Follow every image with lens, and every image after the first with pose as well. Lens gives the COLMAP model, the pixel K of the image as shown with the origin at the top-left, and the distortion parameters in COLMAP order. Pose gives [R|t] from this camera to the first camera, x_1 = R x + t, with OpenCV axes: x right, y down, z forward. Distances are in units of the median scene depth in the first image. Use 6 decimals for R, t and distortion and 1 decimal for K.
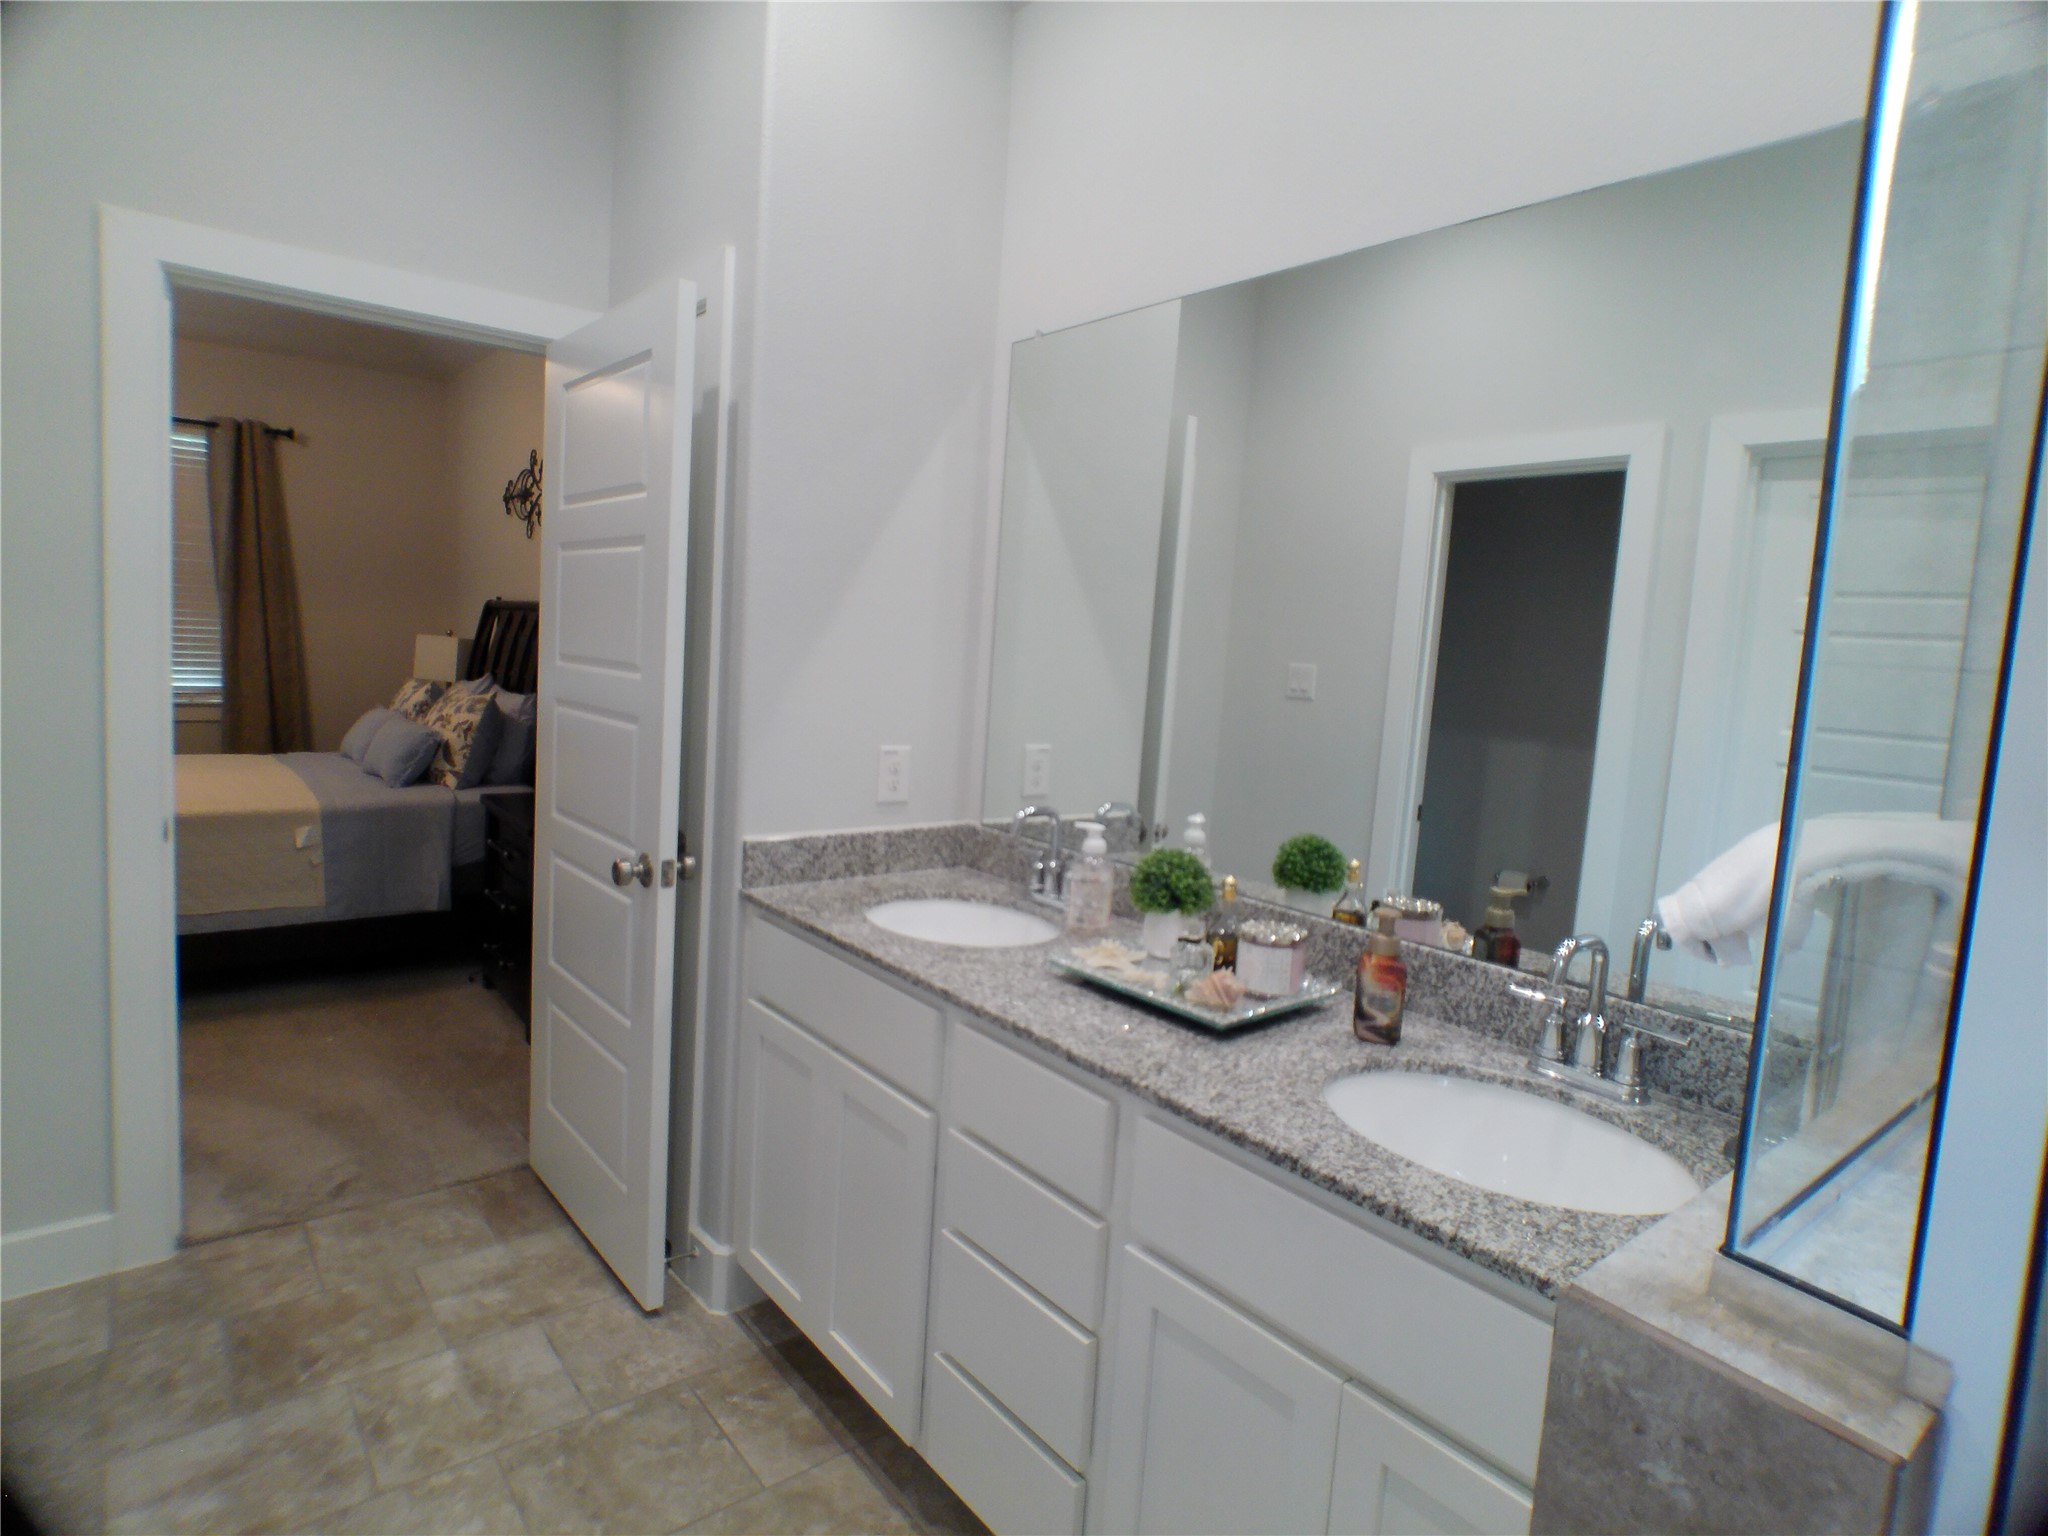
lens RADIAL K [[1116.9, 0, 1039.2], [0, 1116.9, 750.4], [0, 0, 1]] dist [-0.021385, -0.000586]
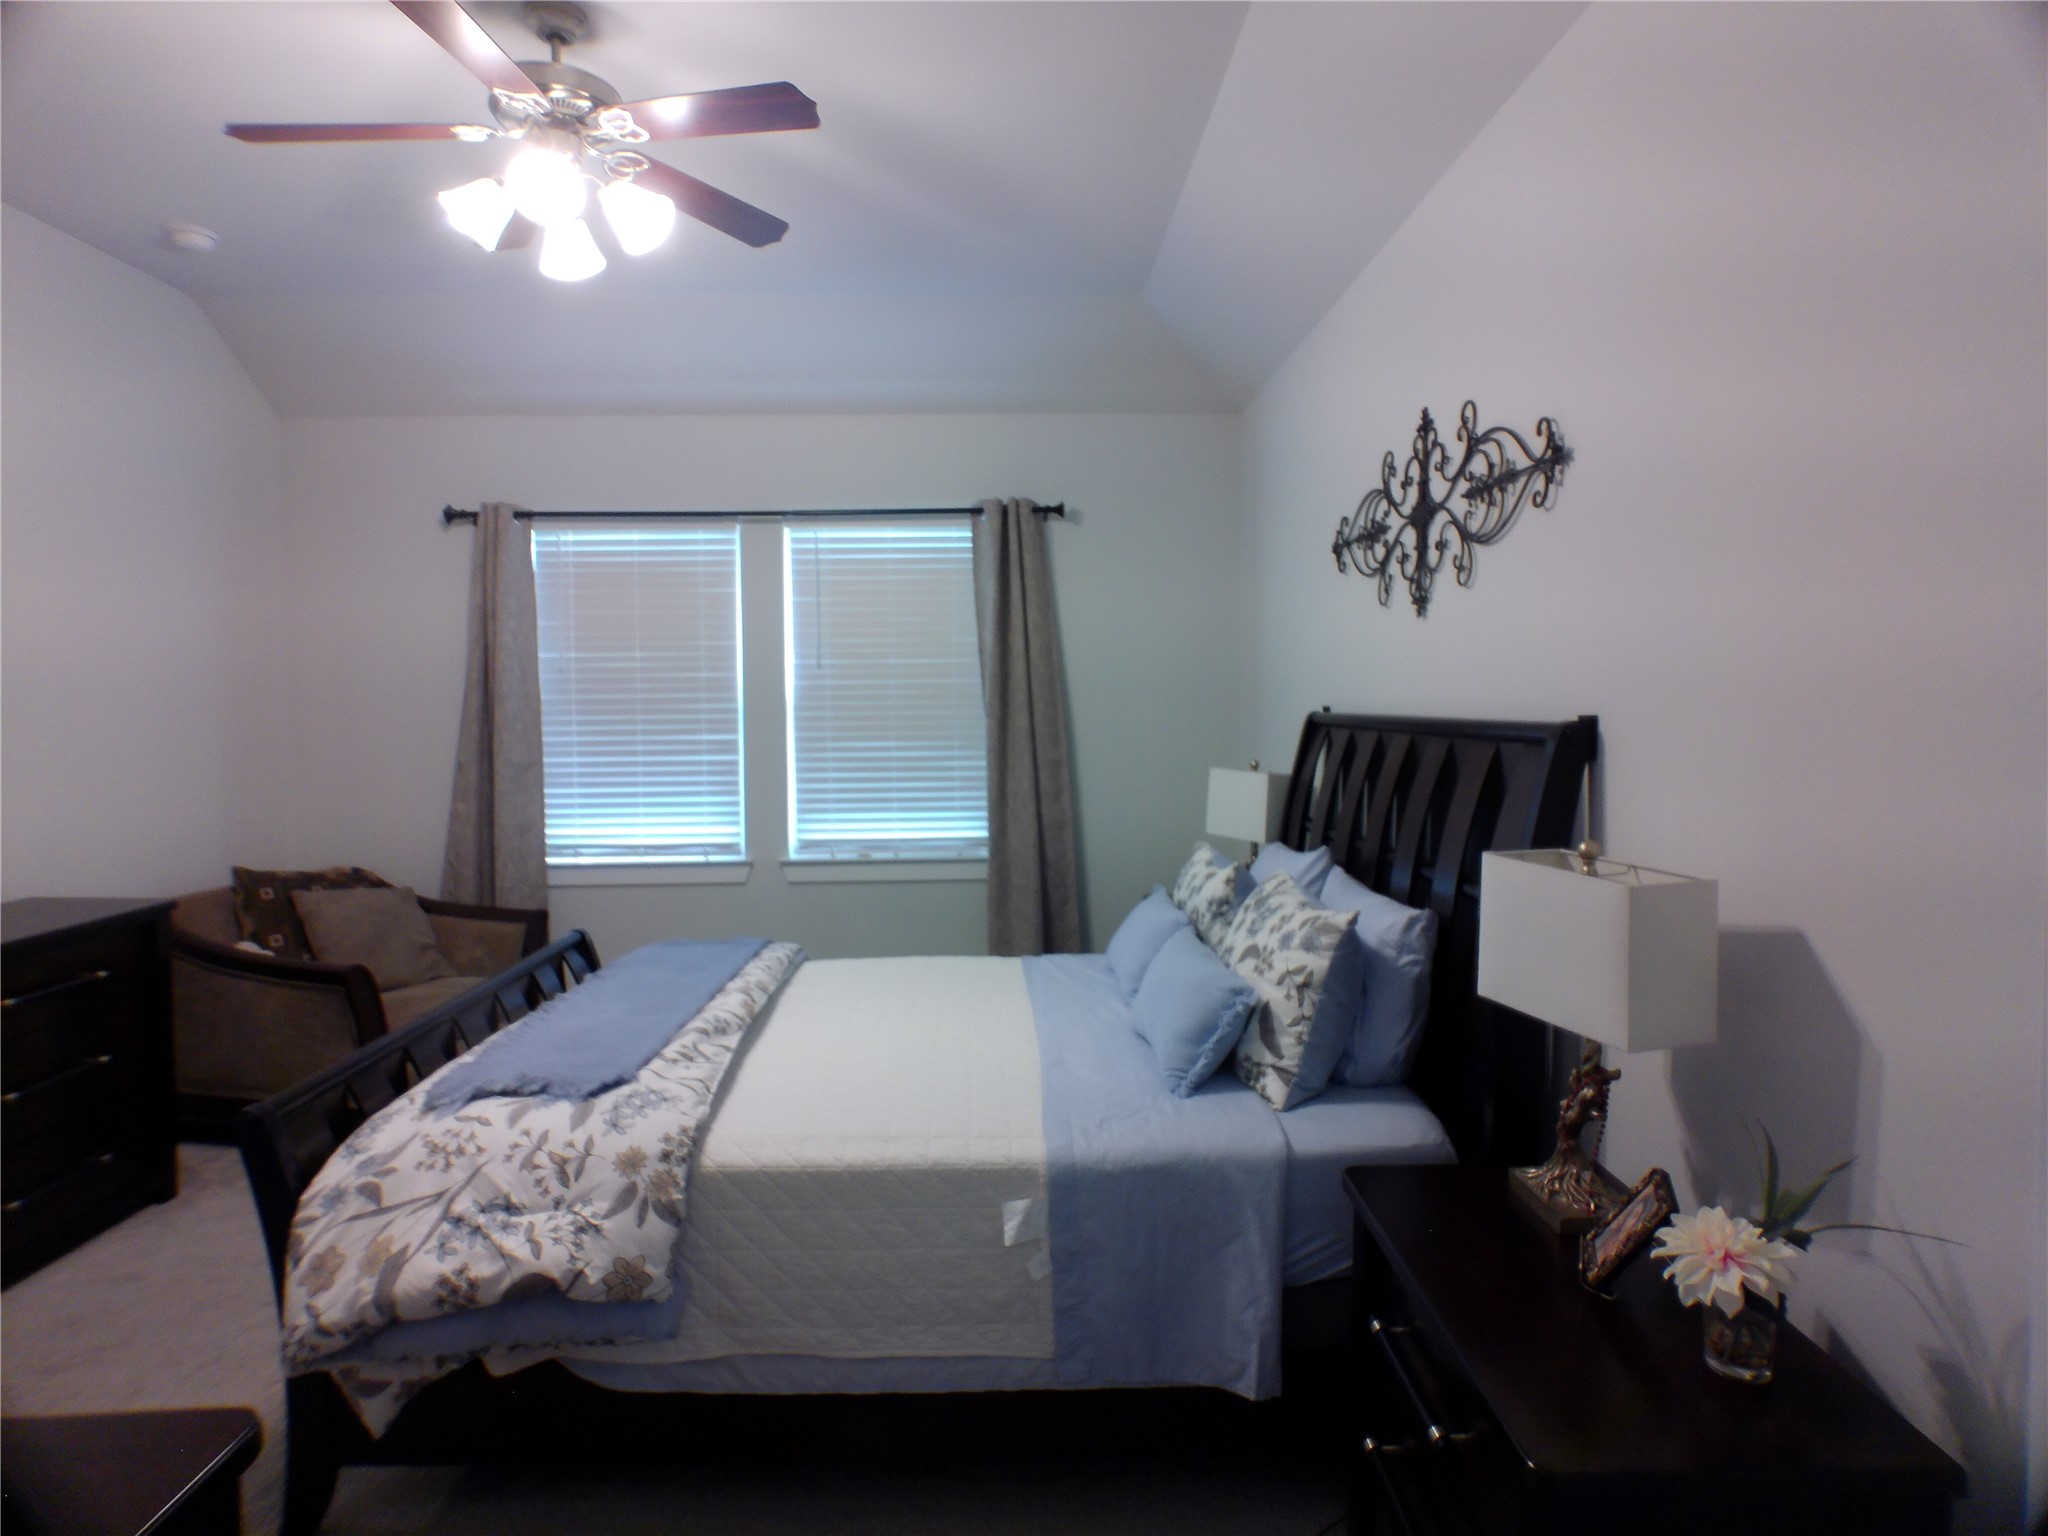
lens RADIAL K [[1116.9, 0, 1046.1], [0, 1116.9, 737.5], [0, 0, 1]] dist [-0.021385, -0.000586]
pose [[0.794208, -0.042538, -0.606155, -0.249778], [-0.005002, 0.997055, -0.076524, -0.077271], [0.607625, 0.063808, 0.791657, 0.439161]]
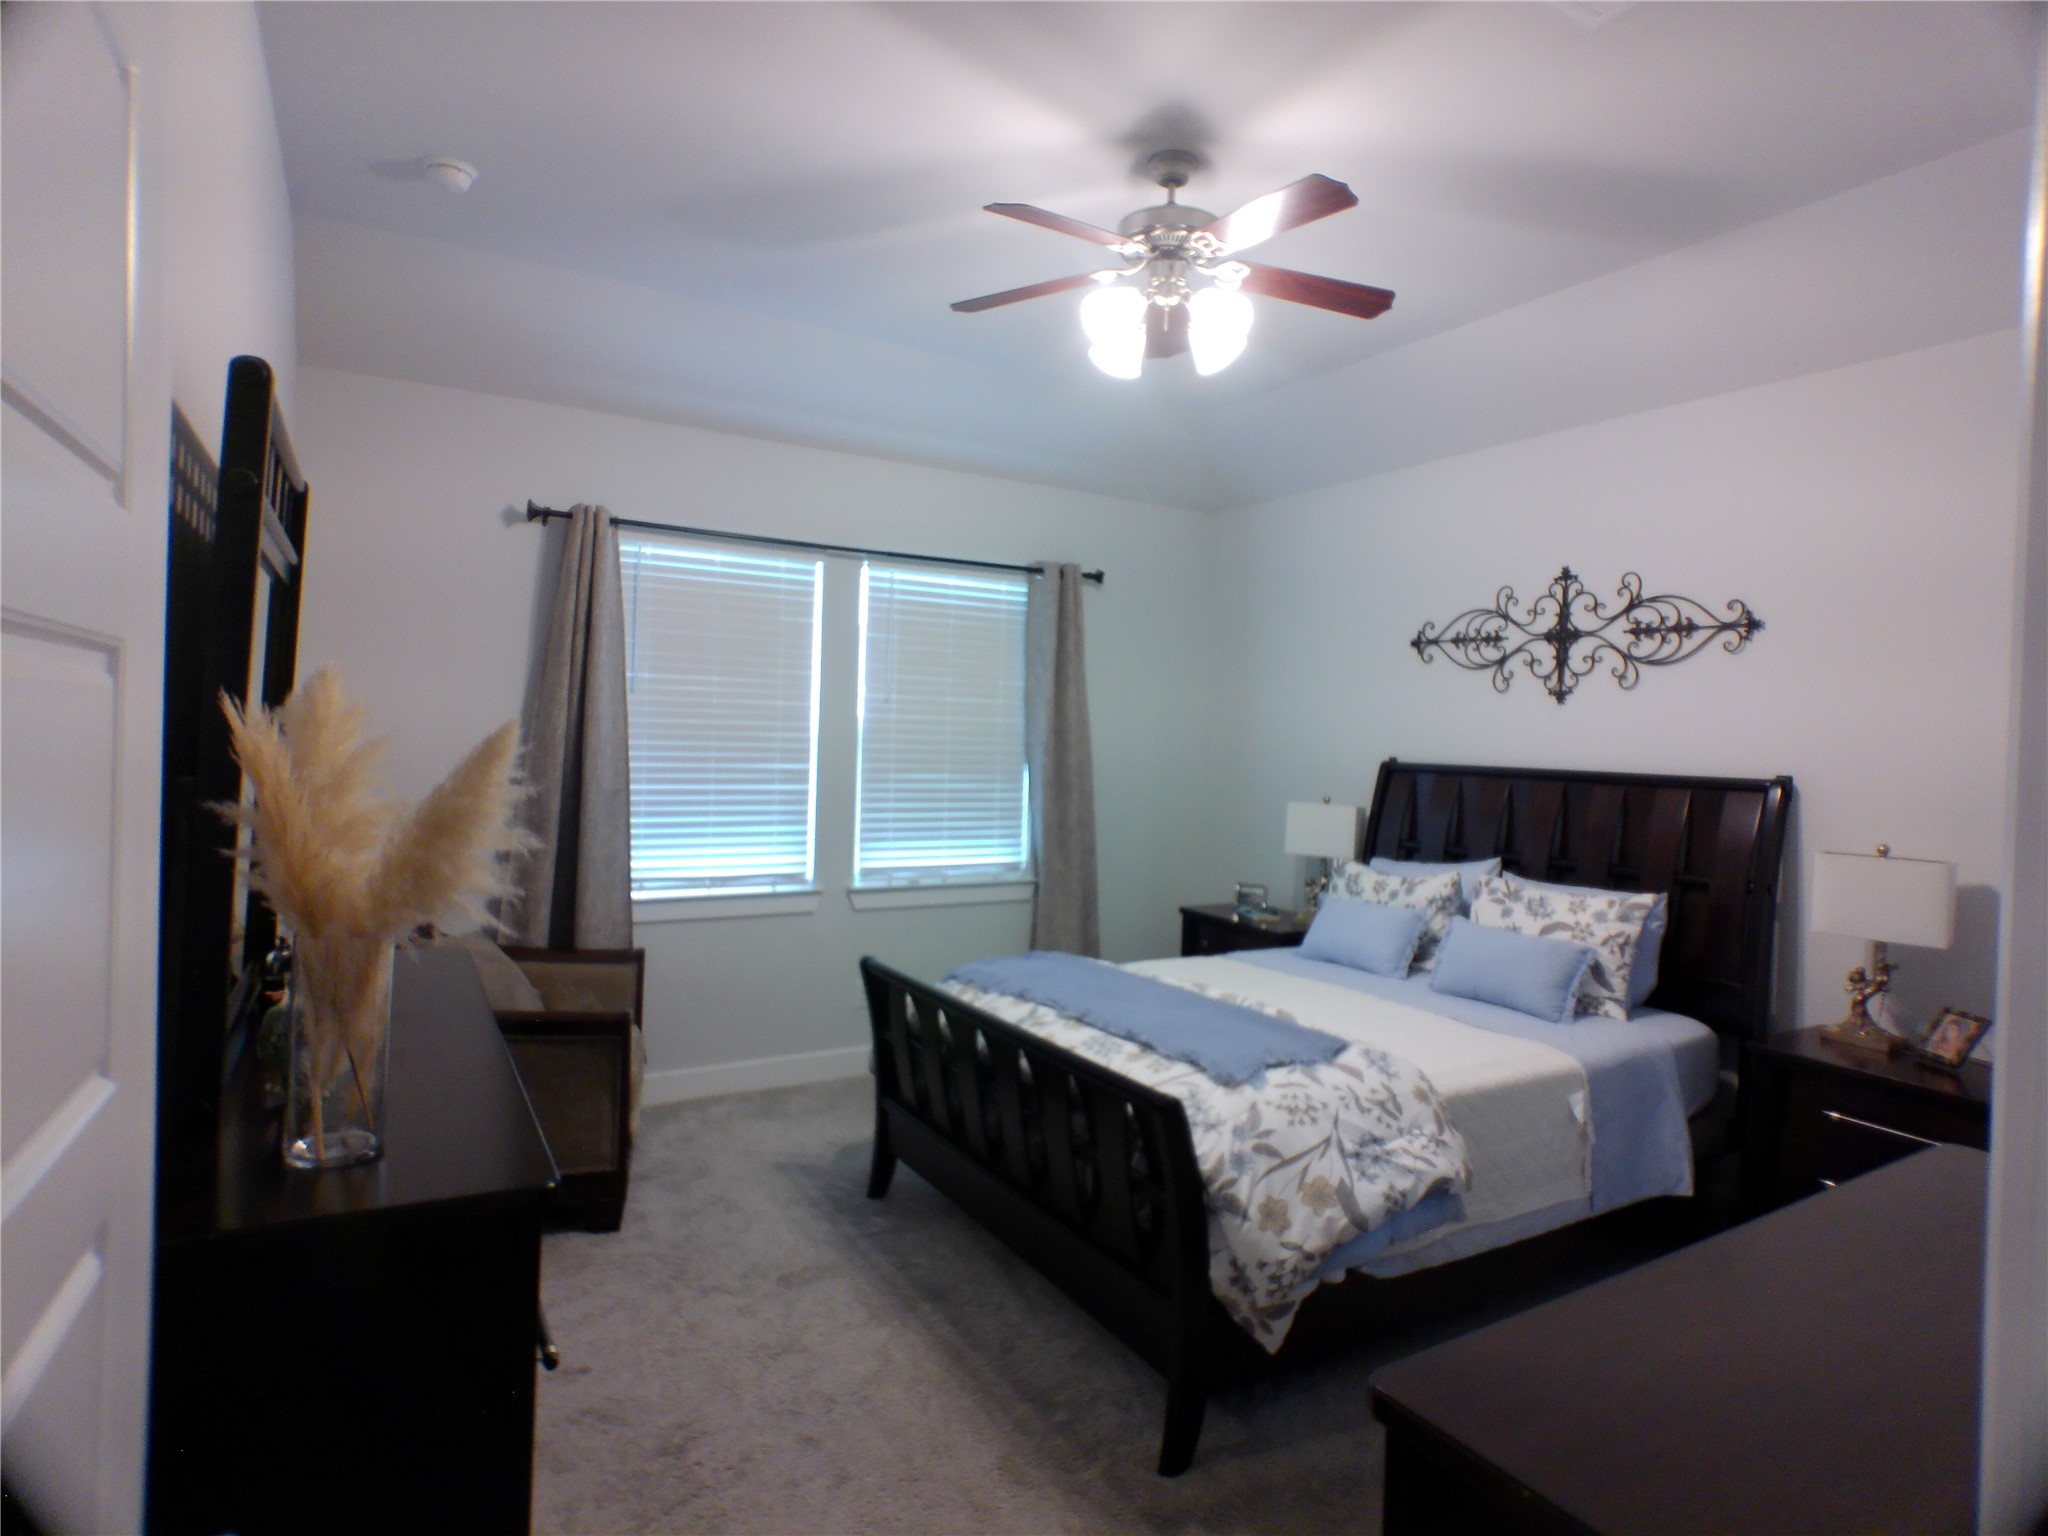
lens RADIAL K [[1116.9, 0, 1052.1], [0, 1116.9, 737.6], [0, 0, 1]] dist [-0.021385, -0.000586]
pose [[0.990226, -0.024567, -0.137288, -0.678393], [0.010684, 0.994833, -0.100958, -0.075114], [0.139059, 0.098504, 0.985373, 0.129698]]
